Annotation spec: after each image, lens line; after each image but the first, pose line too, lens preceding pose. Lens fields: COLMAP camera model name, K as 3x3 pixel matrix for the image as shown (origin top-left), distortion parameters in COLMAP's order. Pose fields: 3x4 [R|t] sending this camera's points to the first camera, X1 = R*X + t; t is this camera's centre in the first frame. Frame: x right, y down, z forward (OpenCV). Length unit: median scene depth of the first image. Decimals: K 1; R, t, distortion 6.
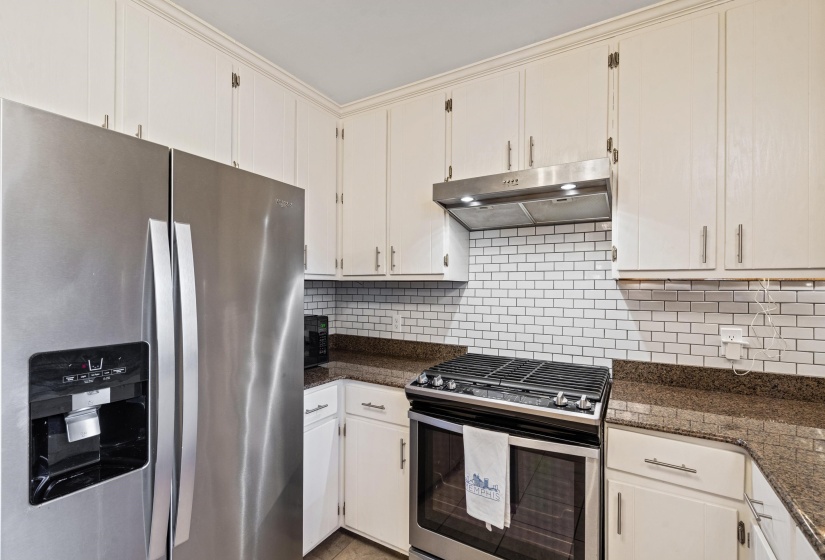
lens RADIAL K [[377.0, 0, 406.5], [0, 377.0, 284.9], [0, 0, 1]] dist [0.001166, 0.000337]
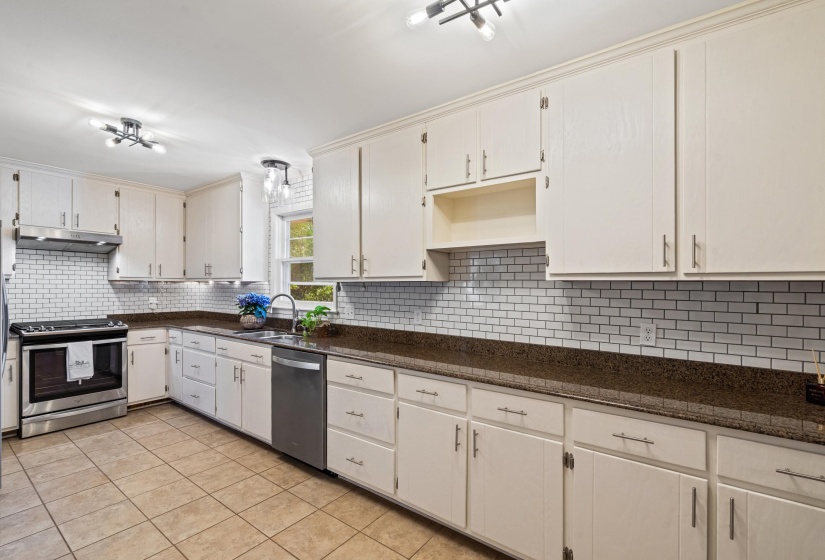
lens RADIAL K [[377.0, 0, 405.9], [0, 377.0, 290.5], [0, 0, 1]] dist [0.001166, 0.000337]
pose [[0.103092, -0.013232, 0.994584, -1.731981], [-0.011886, 0.999824, 0.014533, -0.005723], [-0.994601, -0.013320, 0.102917, -1.164447]]
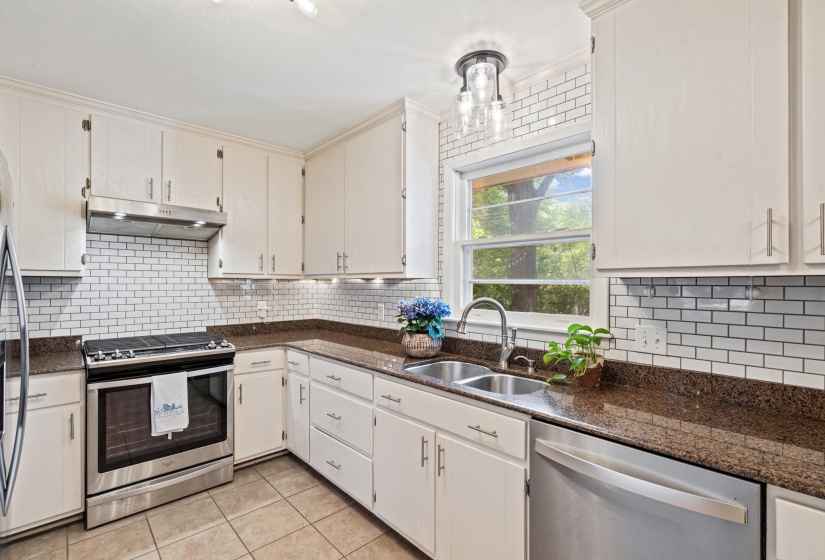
lens RADIAL K [[377.0, 0, 408.2], [0, 377.0, 283.6], [0, 0, 1]] dist [0.001166, 0.000337]
pose [[0.272670, -0.003543, 0.962101, -0.888370], [-0.005923, 0.999968, 0.005361, -0.003267], [-0.962089, -0.007160, 0.272640, -0.324170]]
